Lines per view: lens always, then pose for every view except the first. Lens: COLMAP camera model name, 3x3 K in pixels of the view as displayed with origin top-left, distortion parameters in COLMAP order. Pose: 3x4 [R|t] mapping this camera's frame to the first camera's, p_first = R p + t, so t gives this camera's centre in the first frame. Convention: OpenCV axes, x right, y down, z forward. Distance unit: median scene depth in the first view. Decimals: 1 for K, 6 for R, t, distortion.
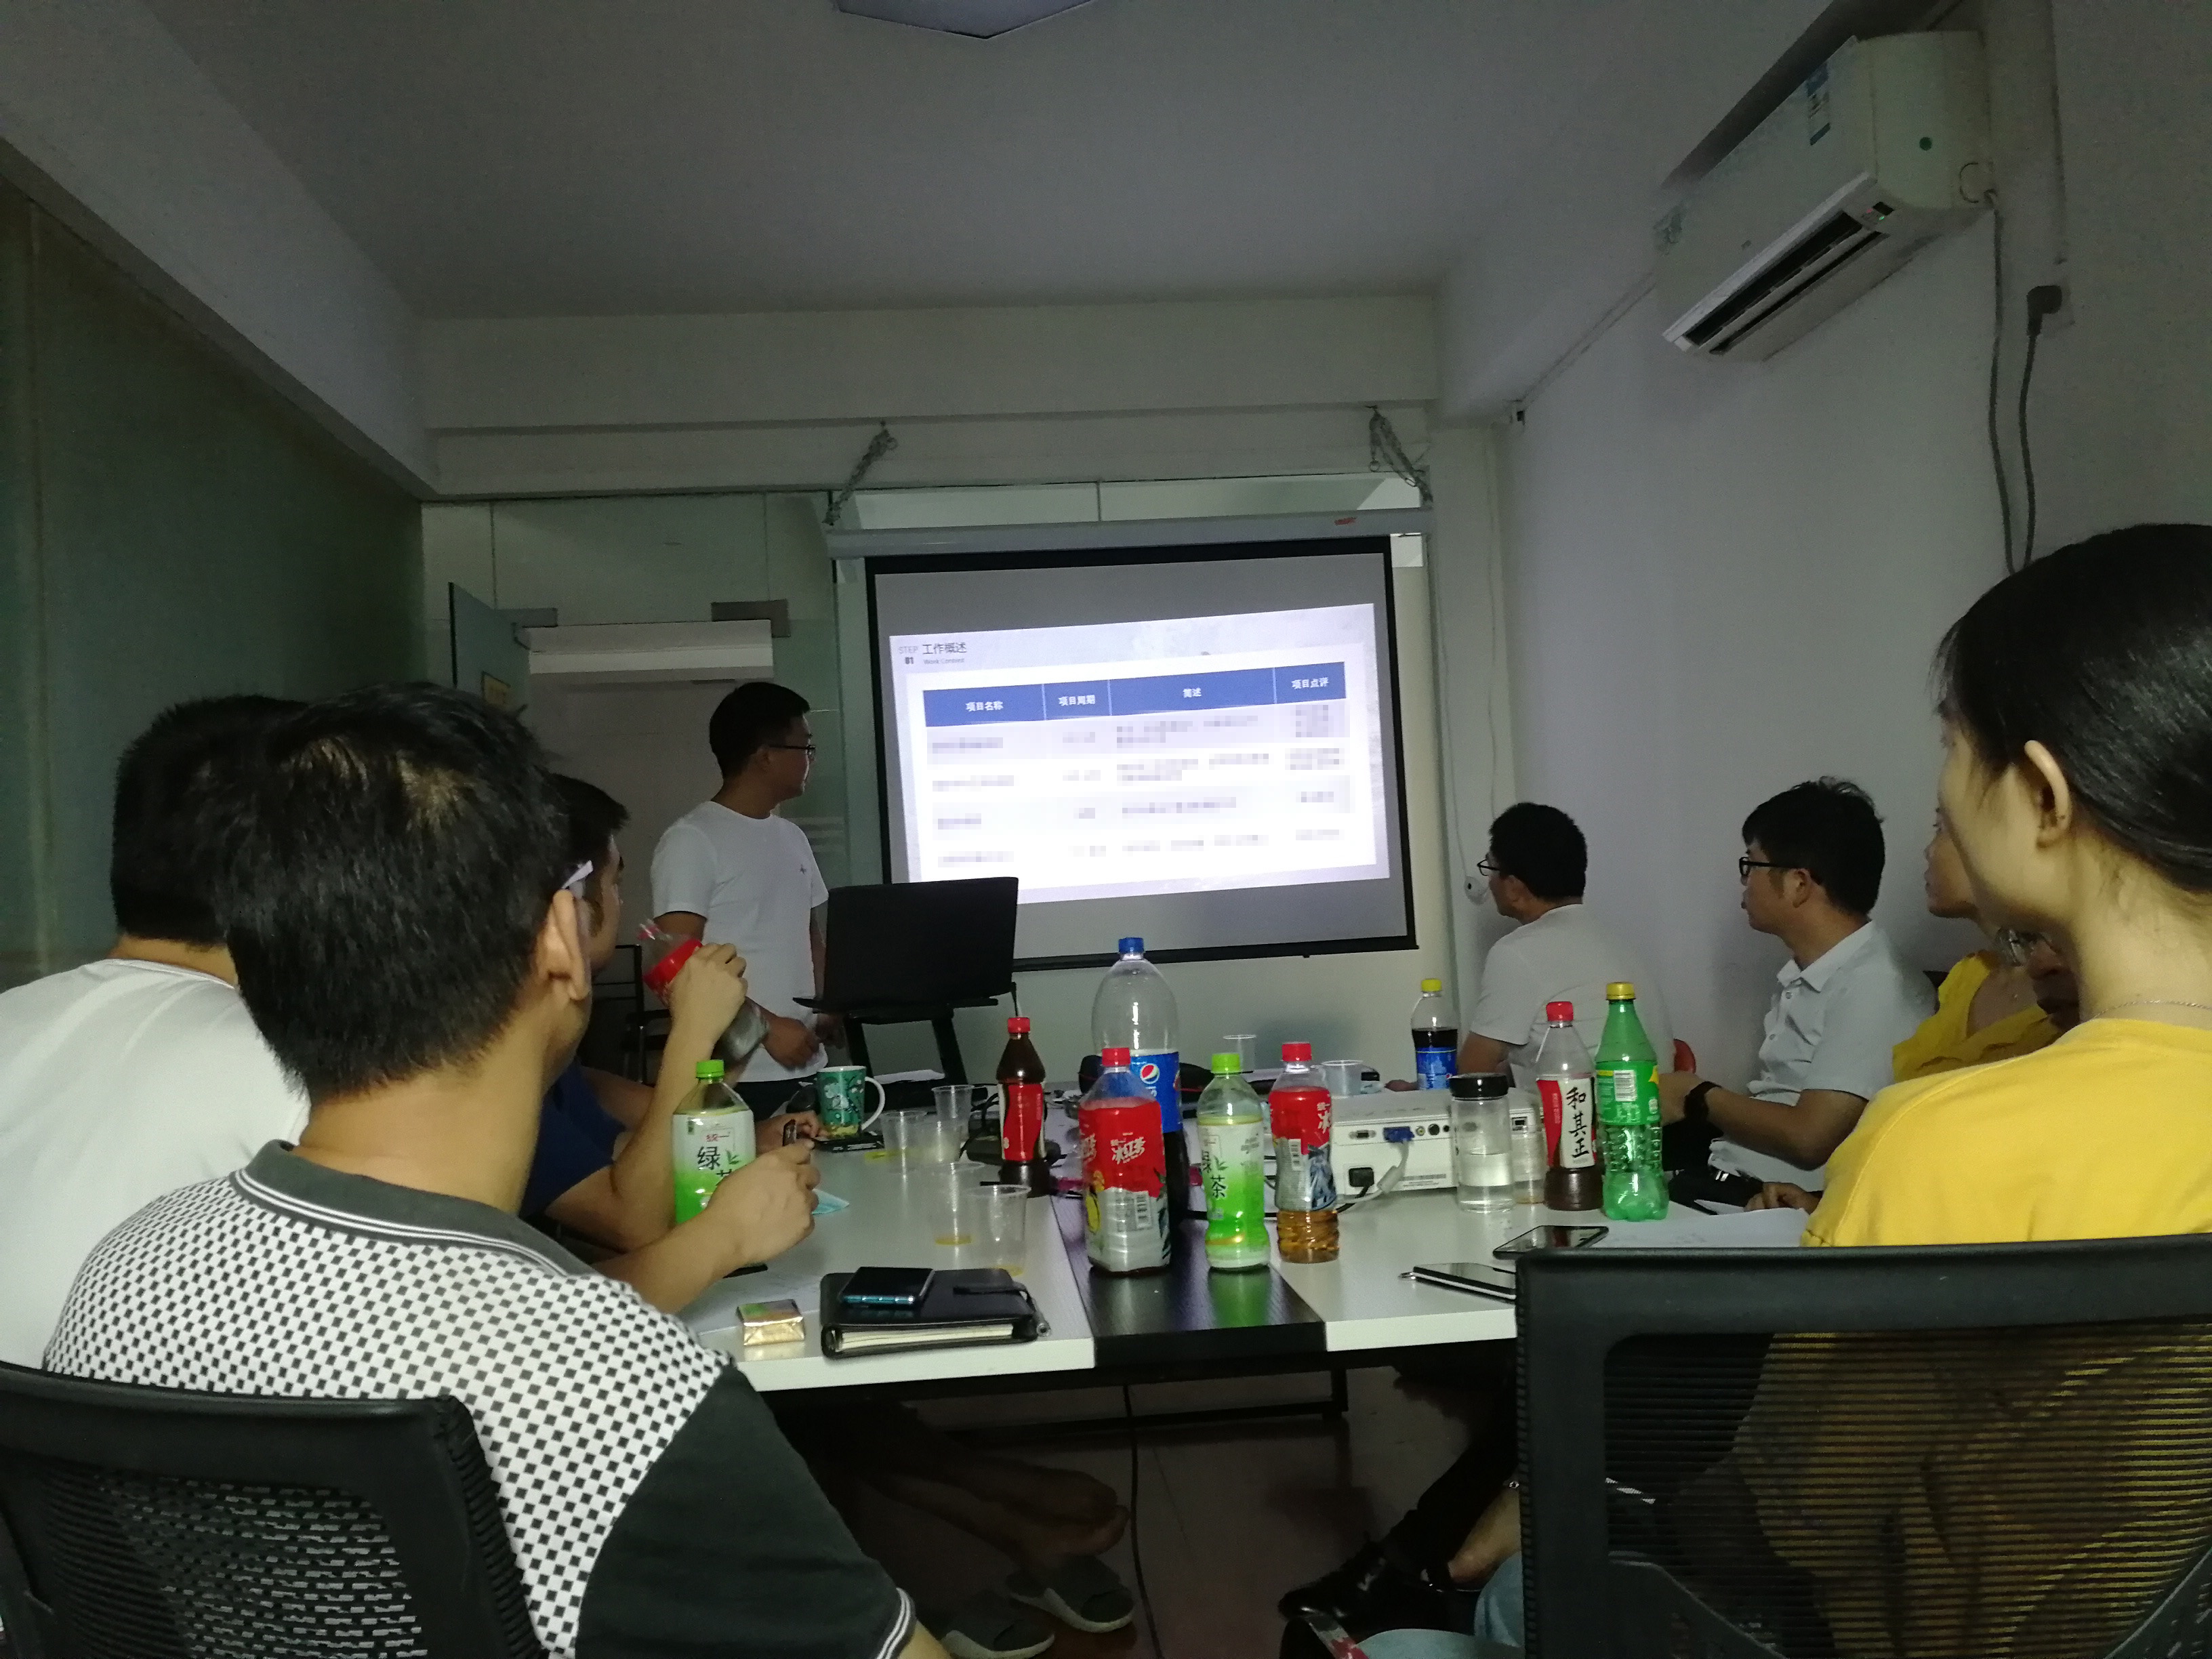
lens RADIAL K [[1771.0, 0, 1107.4], [0, 1771.0, 841.9], [0, 0, 1]] dist [0.029409, 0.004529]
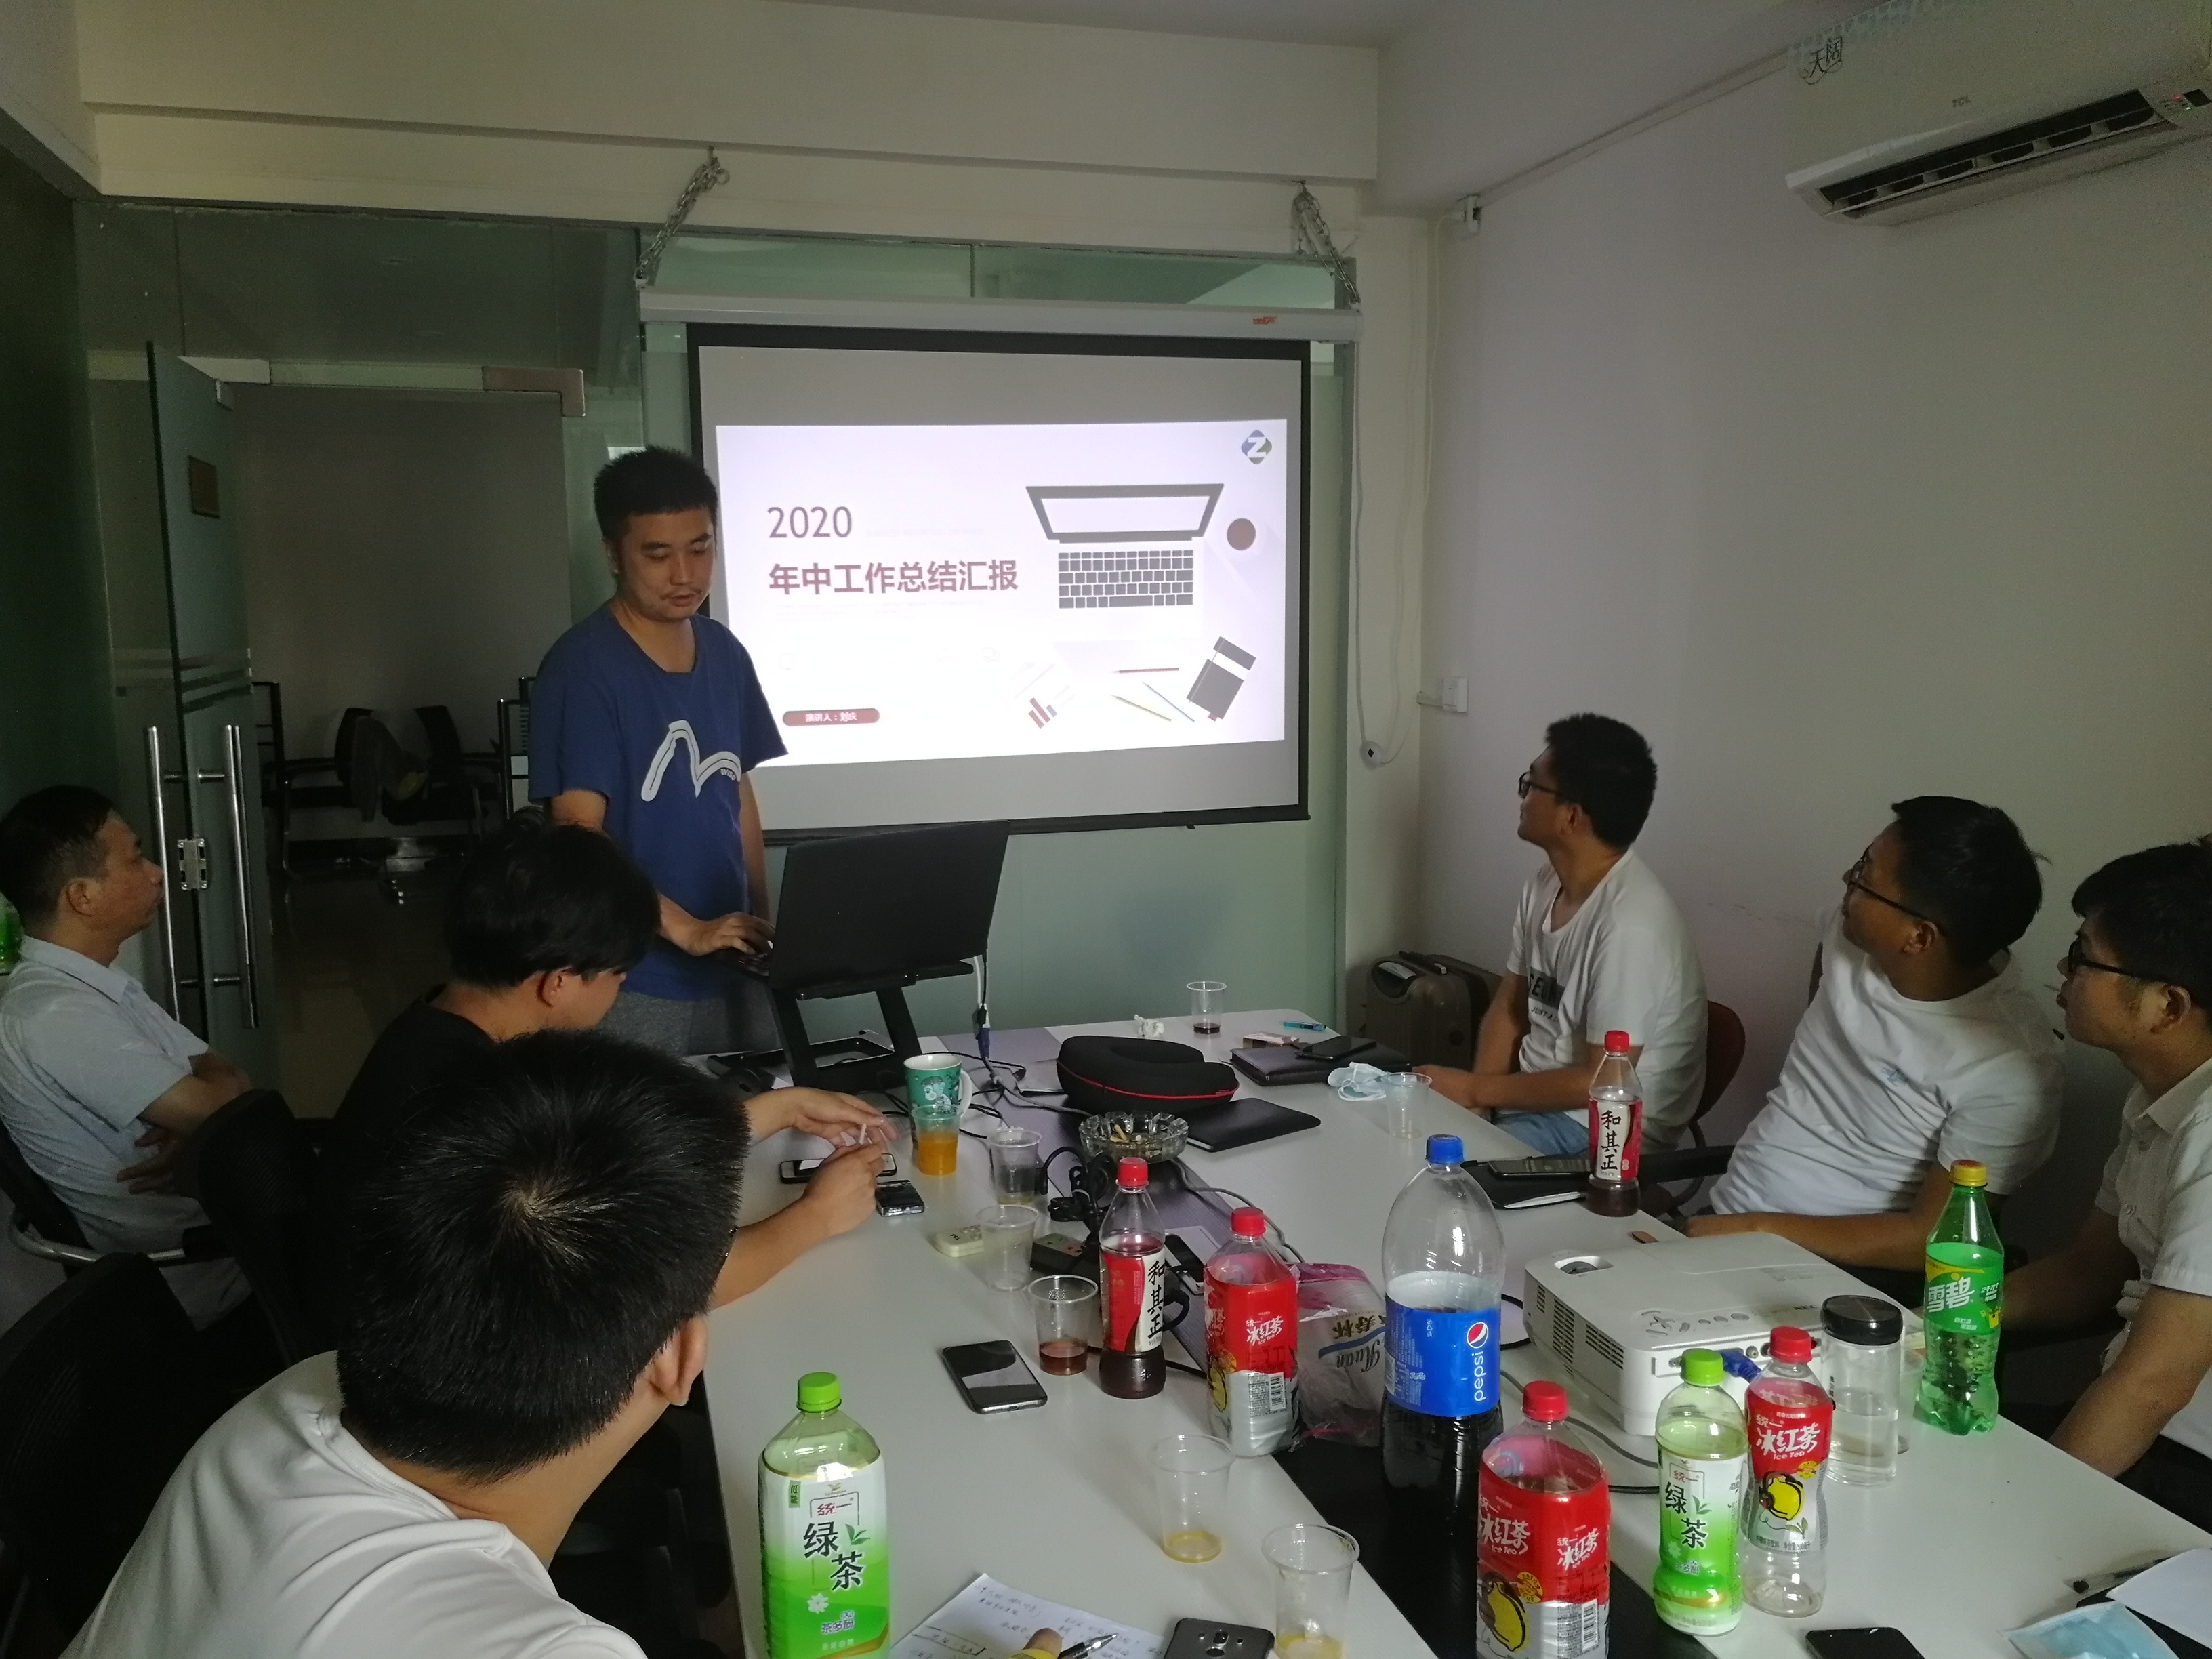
lens RADIAL K [[1805.9, 0, 1100.3], [0, 1805.9, 834.5], [0, 0, 1]] dist [0.027314, -0.010377]
pose [[0.979556, 0.017206, 0.200433, -0.183288], [-0.050392, 0.985558, 0.161667, -0.120541], [-0.194757, -0.168462, 0.966276, 0.219564]]
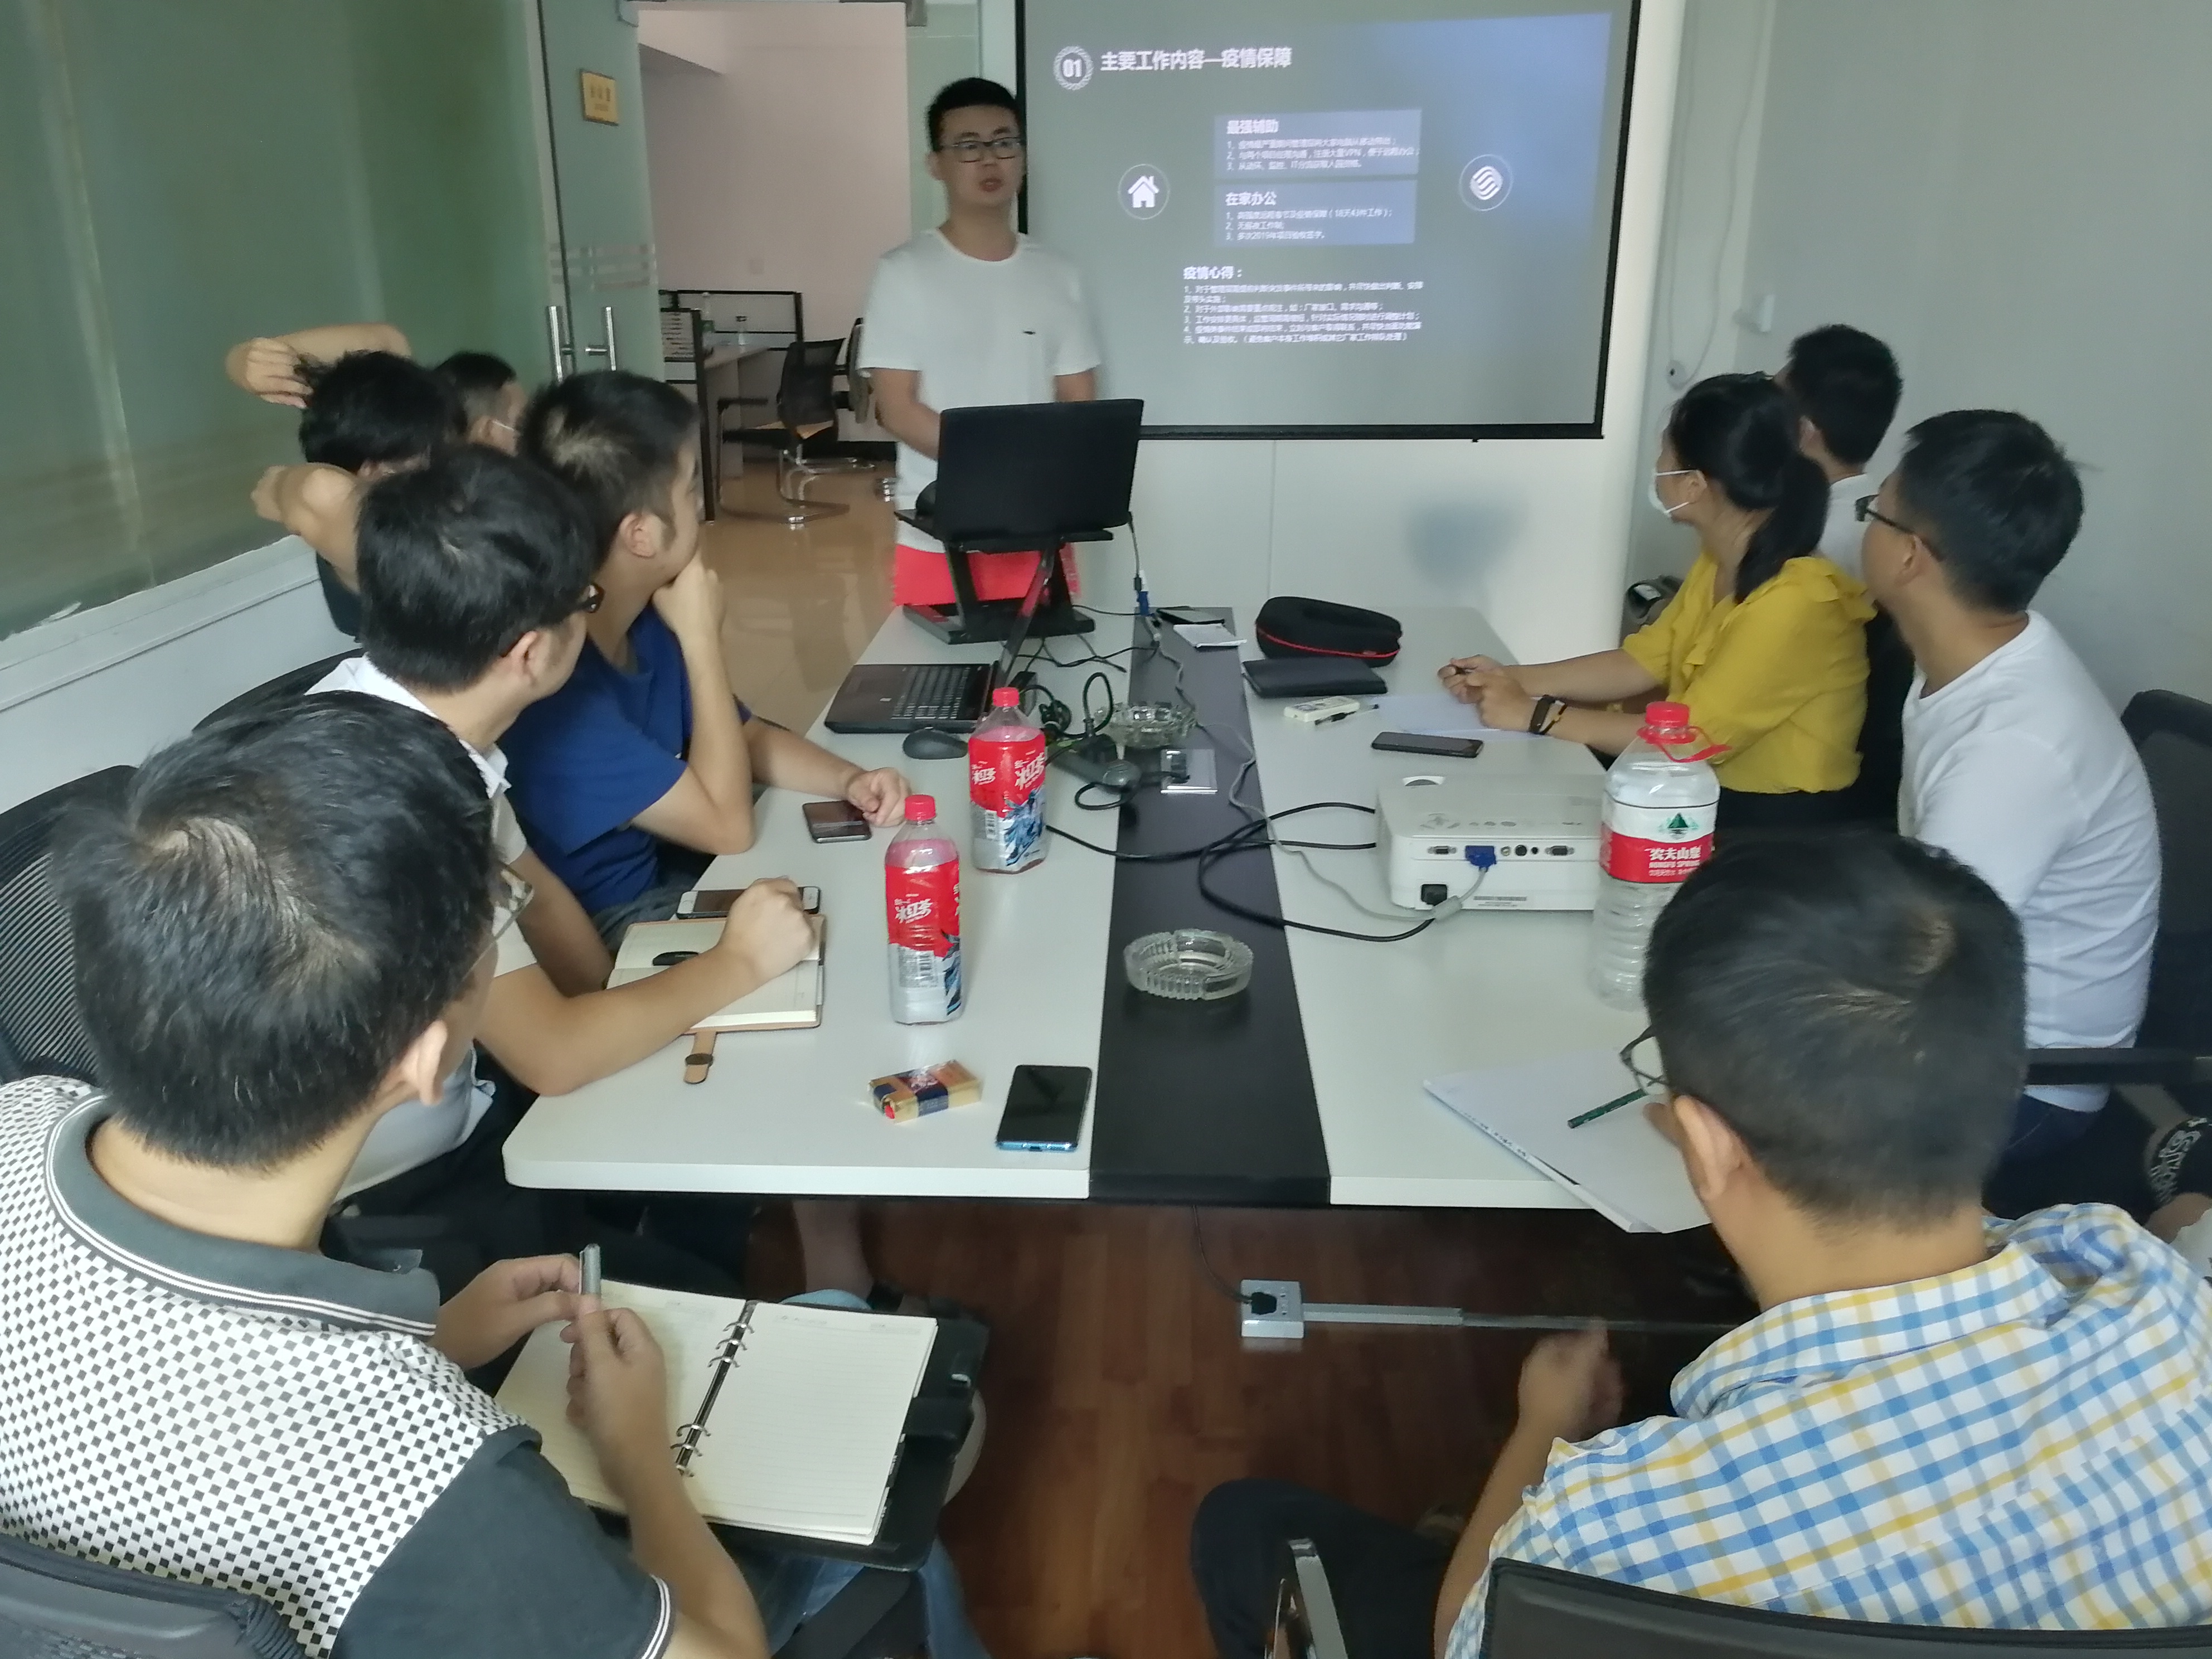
lens RADIAL K [[1805.9, 0, 1100.3], [0, 1805.9, 834.5], [0, 0, 1]] dist [0.027314, -0.010377]
pose [[0.992190, 0.086197, -0.090165, 0.034568], [-0.047777, 0.930316, 0.363634, -0.122137], [0.115226, -0.356486, 0.927168, 0.069384]]
